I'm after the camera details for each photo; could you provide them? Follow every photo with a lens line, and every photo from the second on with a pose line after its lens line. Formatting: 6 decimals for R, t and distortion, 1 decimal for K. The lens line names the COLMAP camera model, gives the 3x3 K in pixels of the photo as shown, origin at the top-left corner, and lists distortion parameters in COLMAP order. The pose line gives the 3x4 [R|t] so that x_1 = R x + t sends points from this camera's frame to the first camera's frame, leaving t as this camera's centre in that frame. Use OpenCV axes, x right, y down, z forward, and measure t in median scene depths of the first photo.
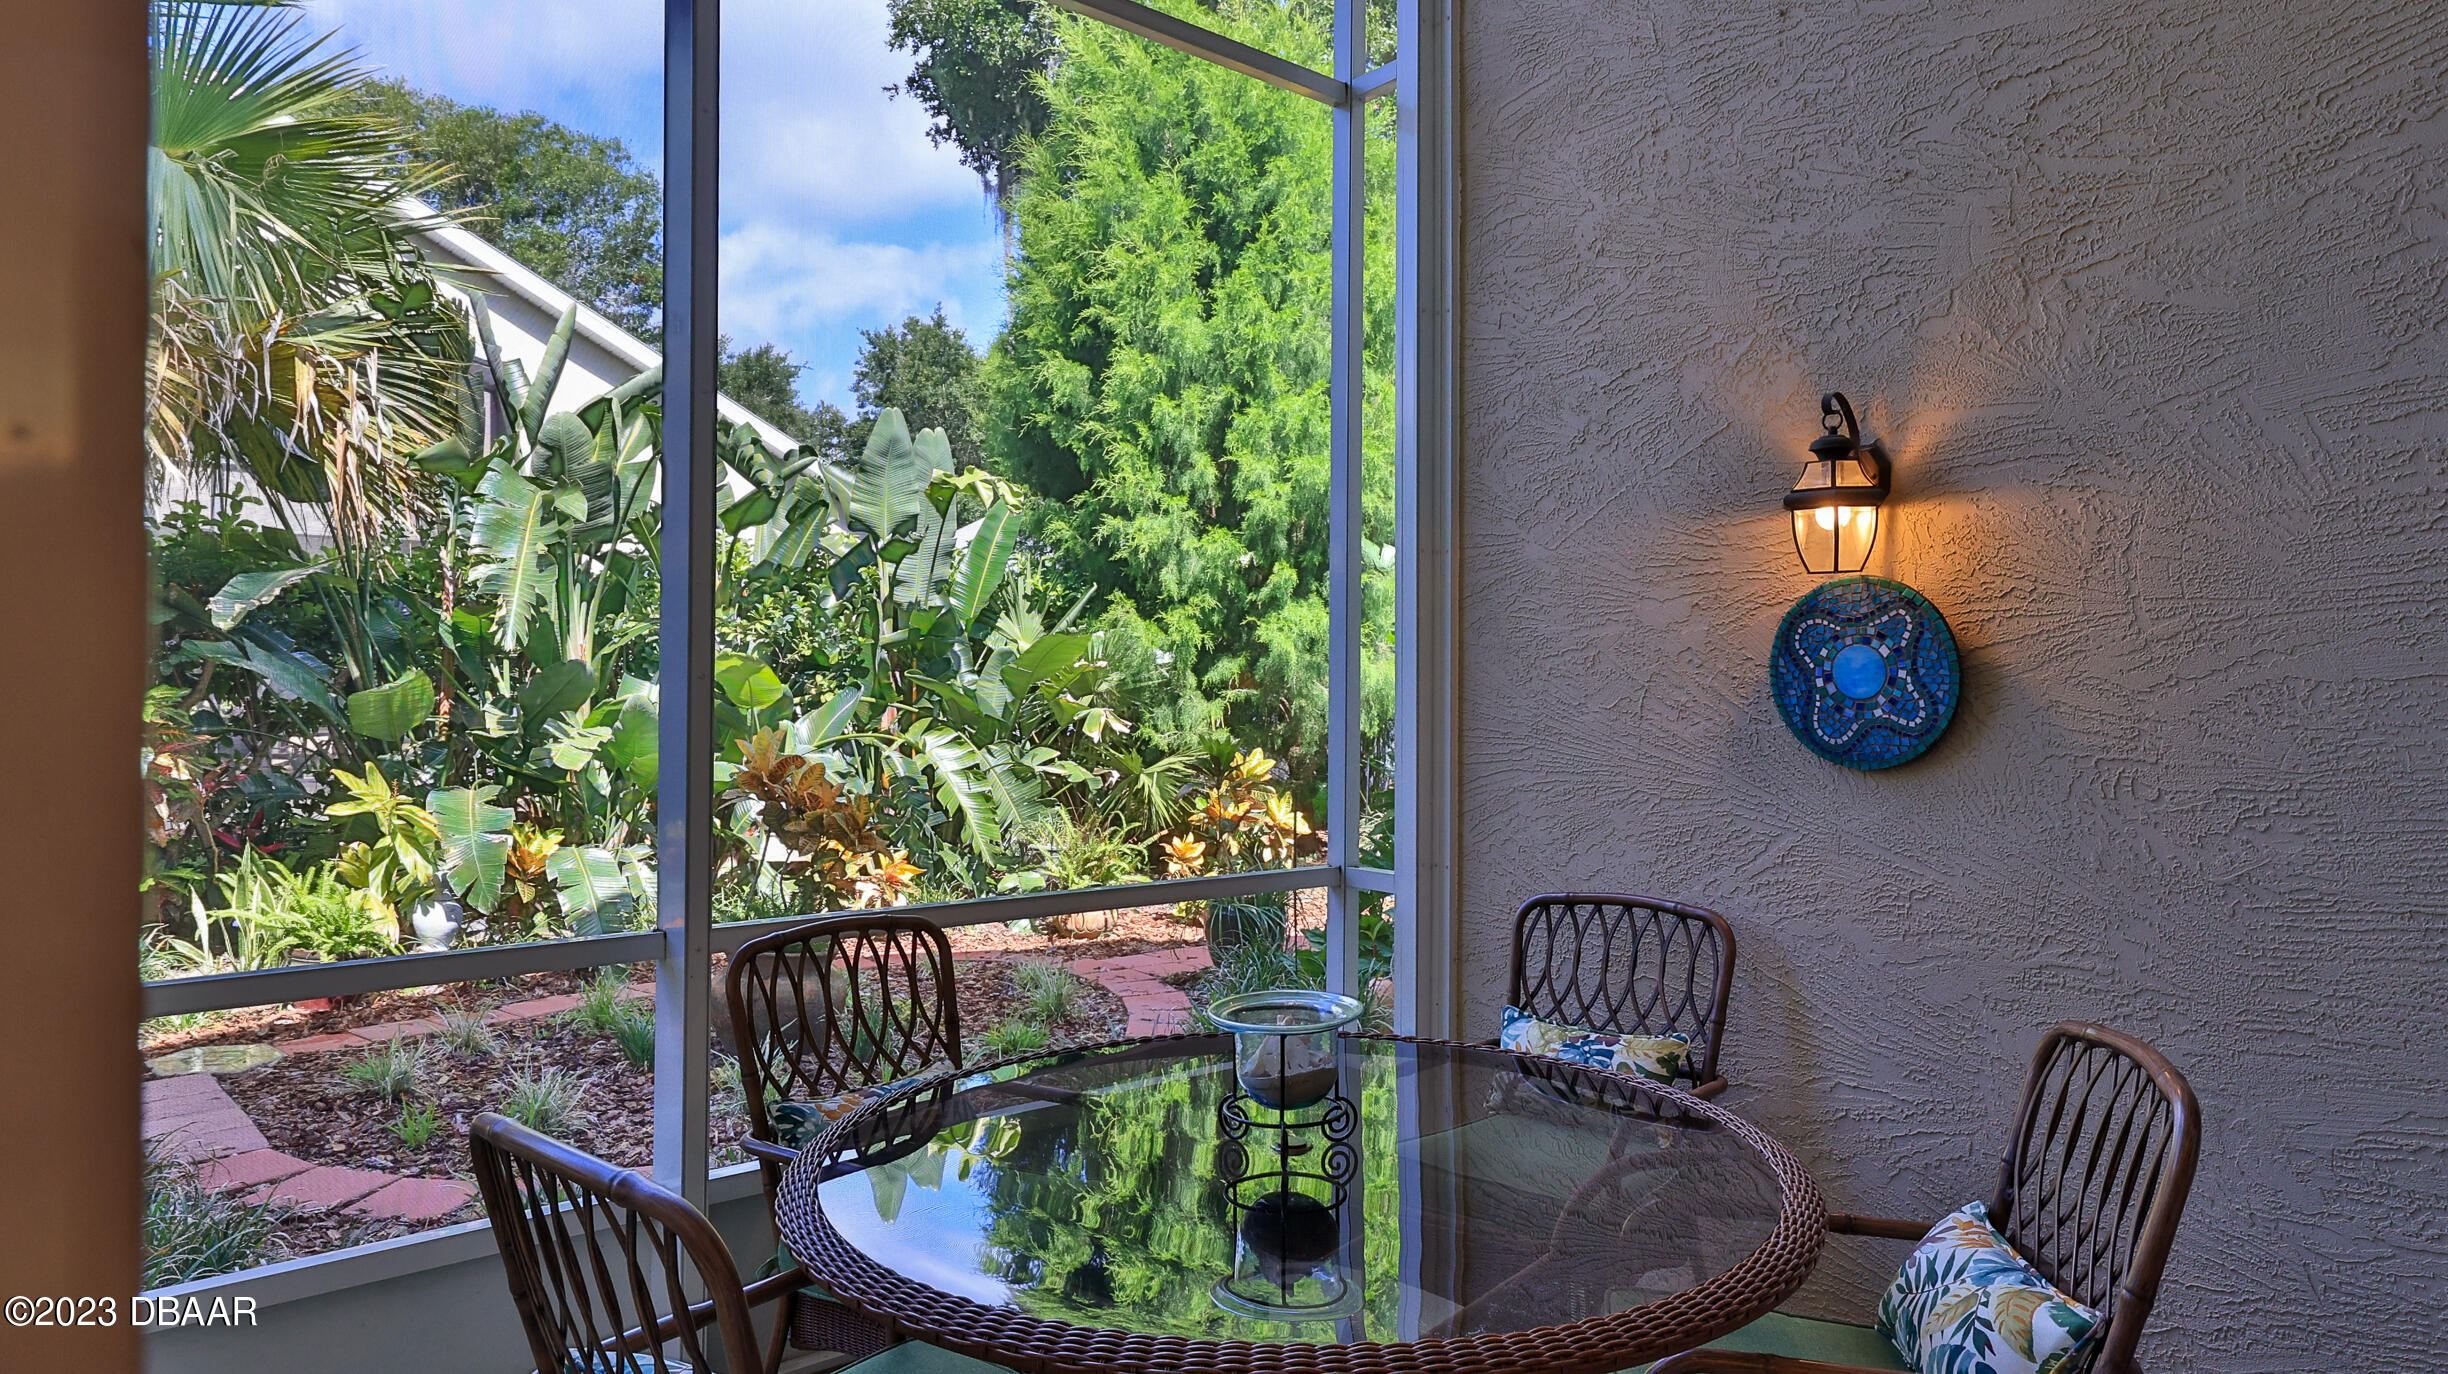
lens RADIAL K [[1454.1, 0, 1224.0], [0, 1454.1, 687.0], [0, 0, 1]] dist [-0.004051, -0.000923]
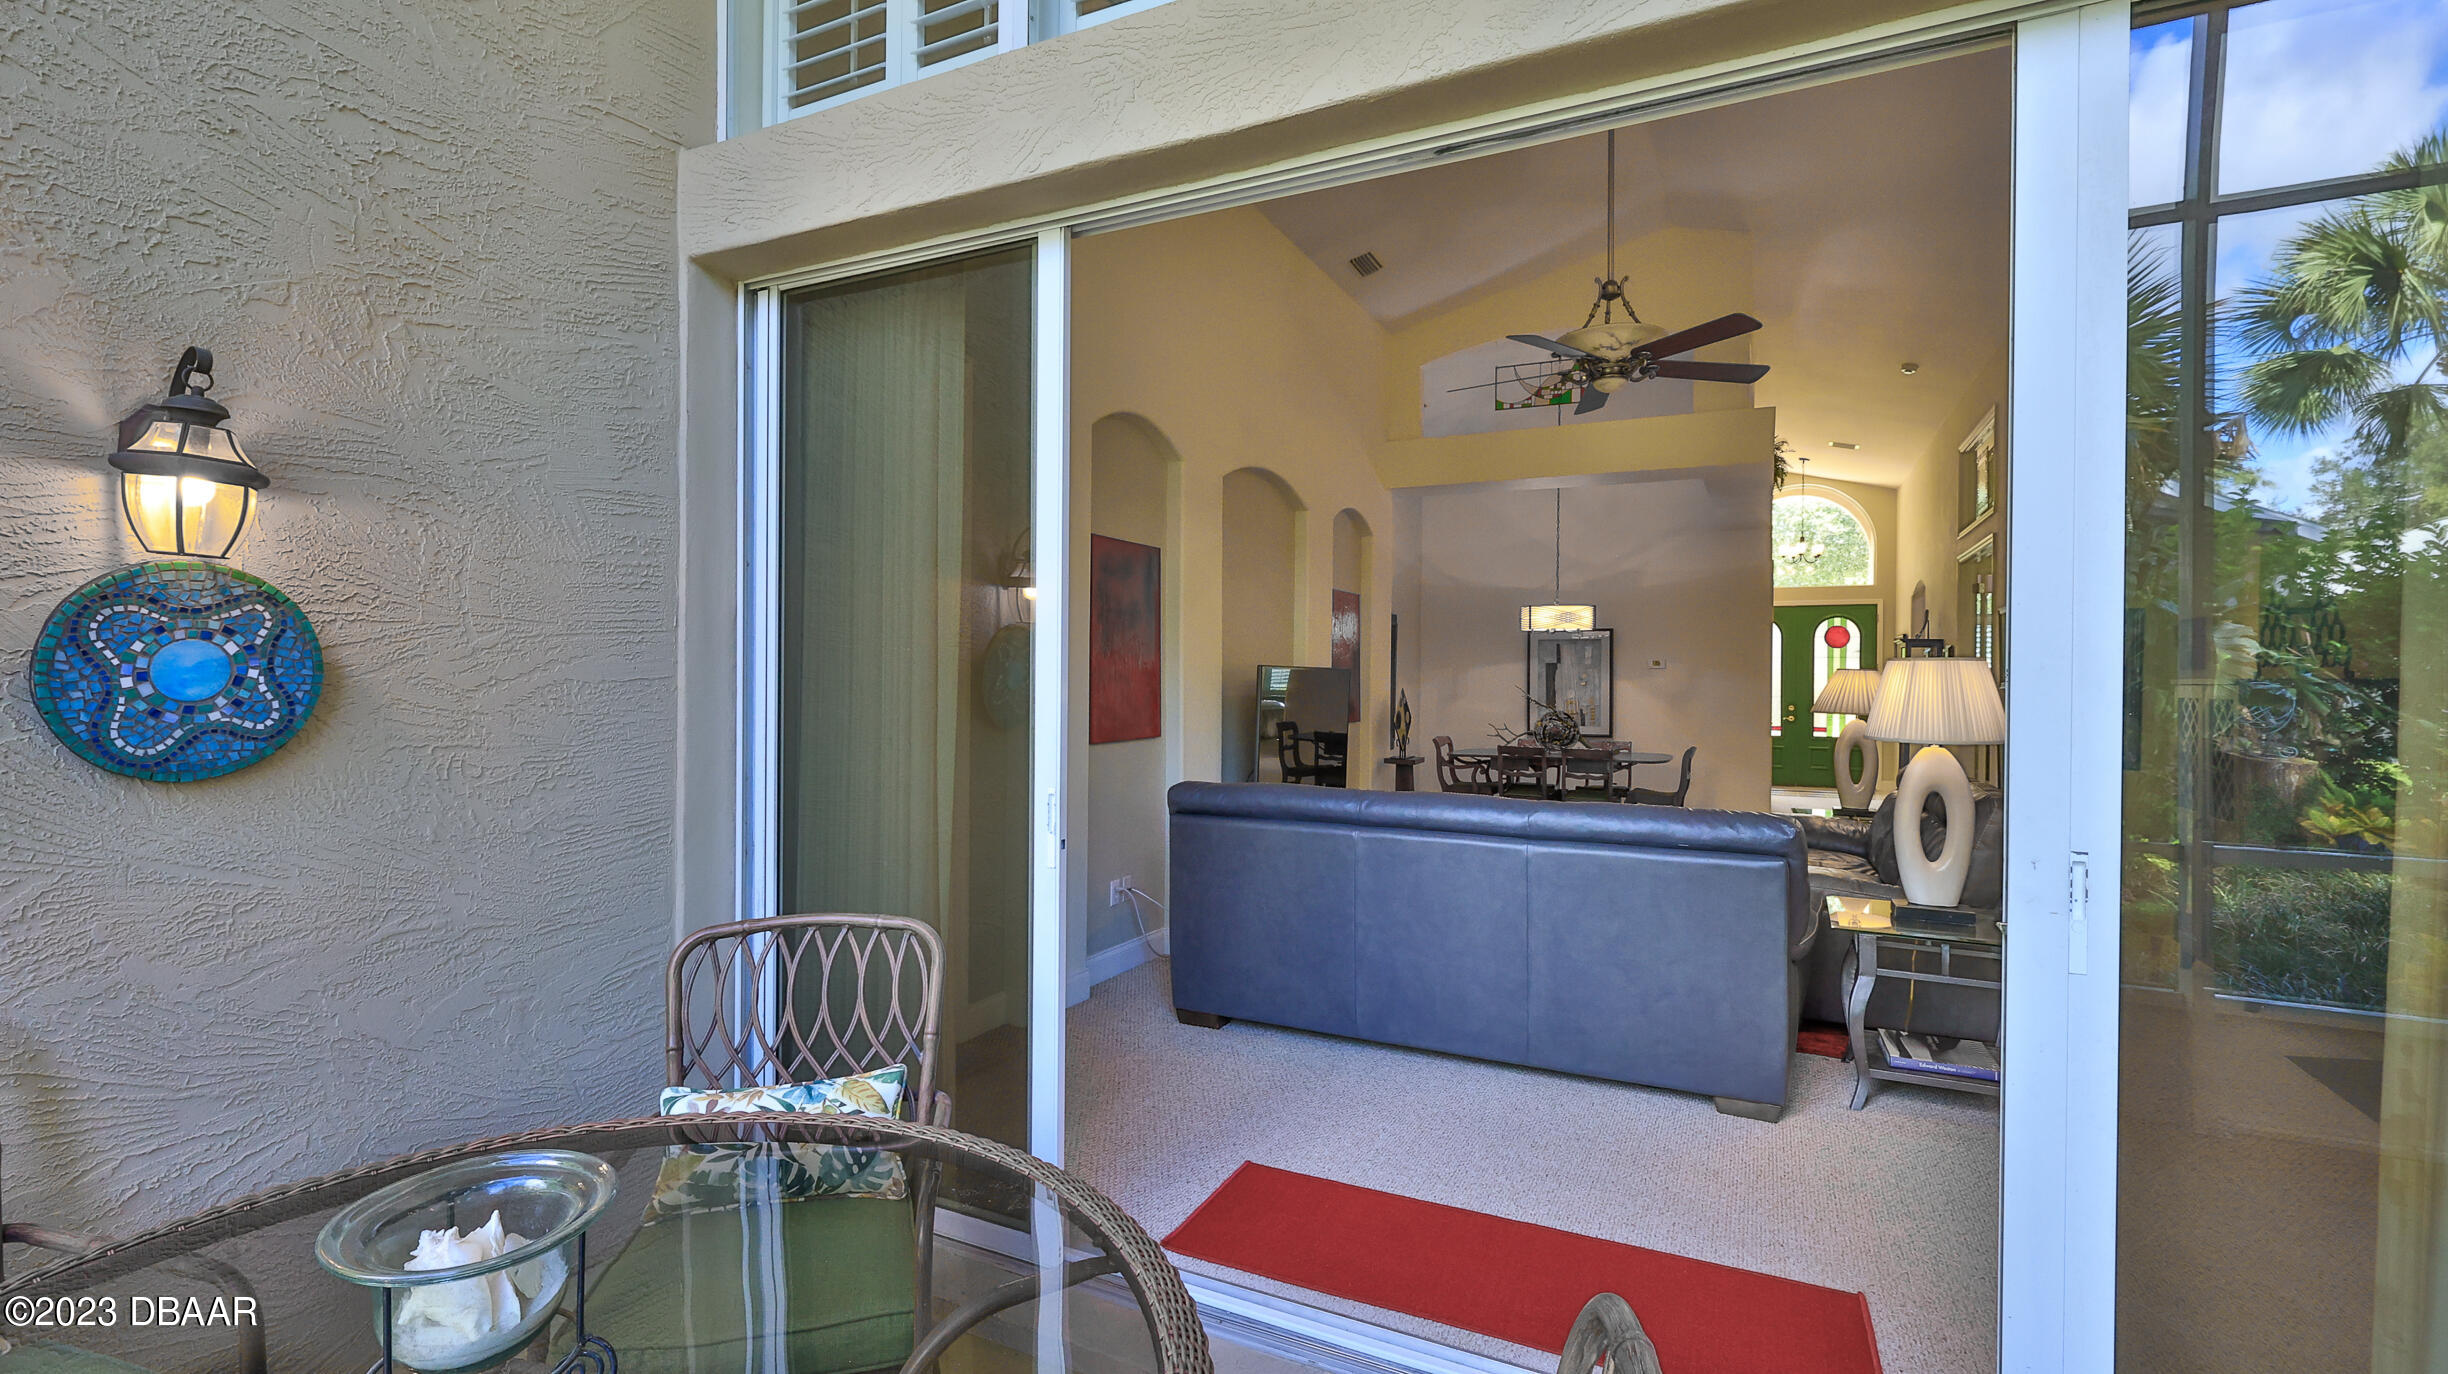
lens RADIAL K [[1071.6, 0, 1228.1], [0, 1071.6, 680.8], [0, 0, 1]] dist [-0.001588, -0.000509]
pose [[-0.410023, -0.010986, 0.912009, -0.414859], [-0.014618, 0.999878, 0.005473, -0.016983], [-0.911958, -0.011088, -0.410134, 0.701915]]
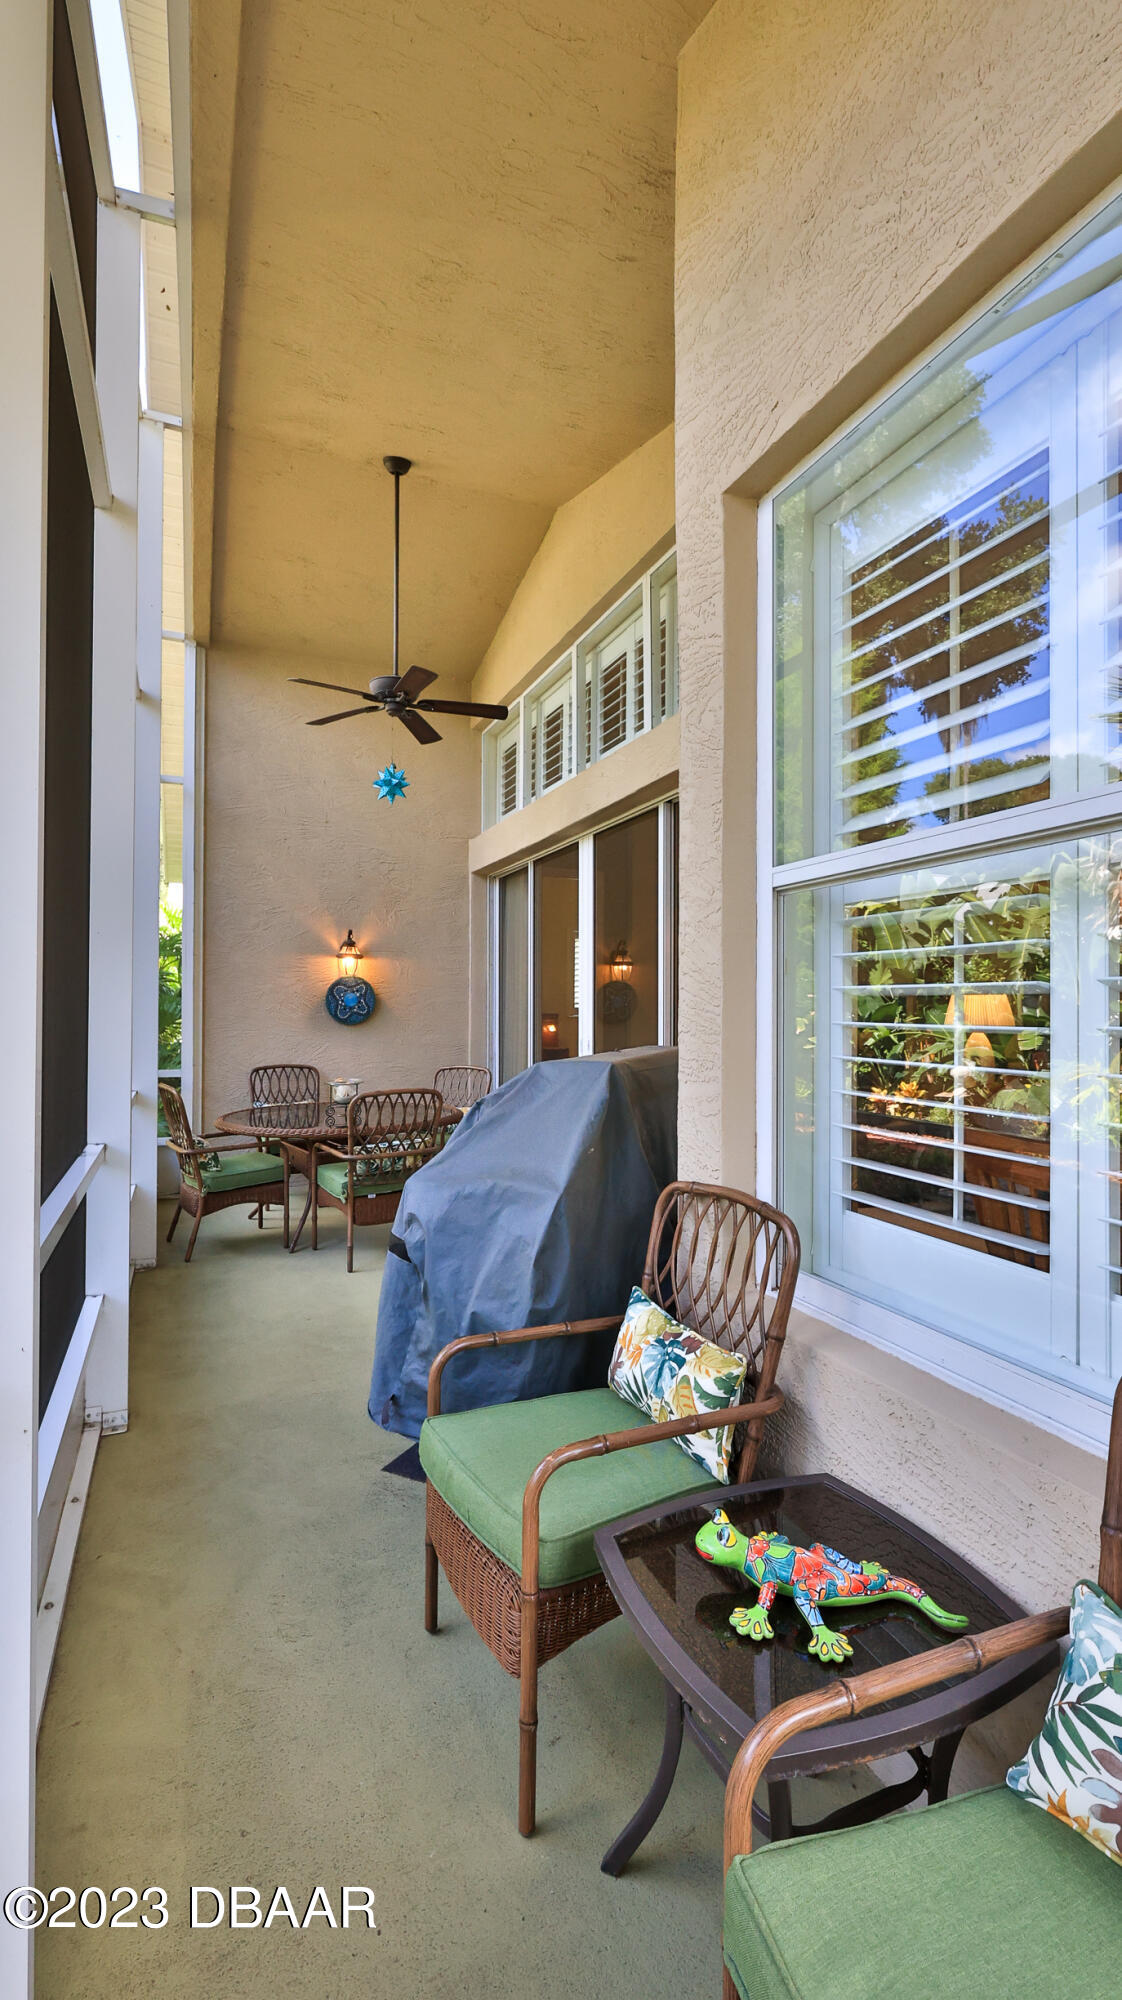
lens RADIAL K [[884.2, 0, 561.0], [0, 884.2, 1000.0], [0, 0, 1]] dist [-0.000038, 0.000303]
pose [[0.286397, 0.004896, 0.958098, -1.736470], [-0.010677, 0.999941, -0.001918, -0.011880], [-0.958051, -0.009680, 0.286433, -0.246590]]
